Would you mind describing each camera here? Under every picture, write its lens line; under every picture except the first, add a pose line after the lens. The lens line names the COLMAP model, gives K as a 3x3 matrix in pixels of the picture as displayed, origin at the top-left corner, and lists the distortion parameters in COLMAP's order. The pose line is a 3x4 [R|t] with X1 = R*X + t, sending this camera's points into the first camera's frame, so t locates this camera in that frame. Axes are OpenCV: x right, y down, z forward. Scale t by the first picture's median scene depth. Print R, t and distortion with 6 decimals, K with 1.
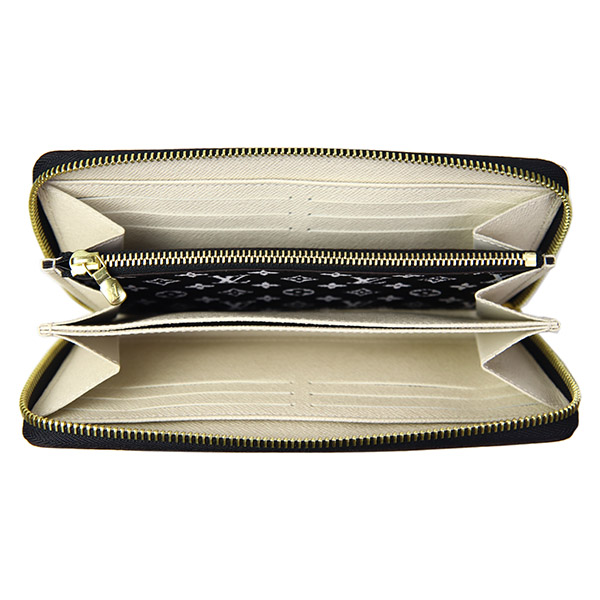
lens RADIAL K [[1306.6, 0, 300.0], [0, 1306.6, 300.0], [0, 0, 1]] dist [-0.002657, -0.619760]
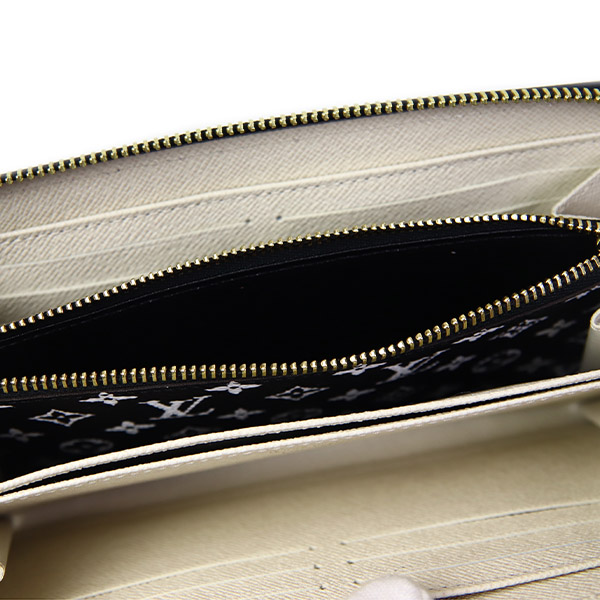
lens RADIAL K [[1306.6, 0, 300.0], [0, 1306.6, 300.0], [0, 0, 1]] dist [-0.002657, -0.619760]
pose [[0.979832, -0.186275, 0.072328, -0.033052], [0.199743, 0.902696, -0.381107, 0.183272], [0.005701, 0.387868, 0.921697, 0.425223]]
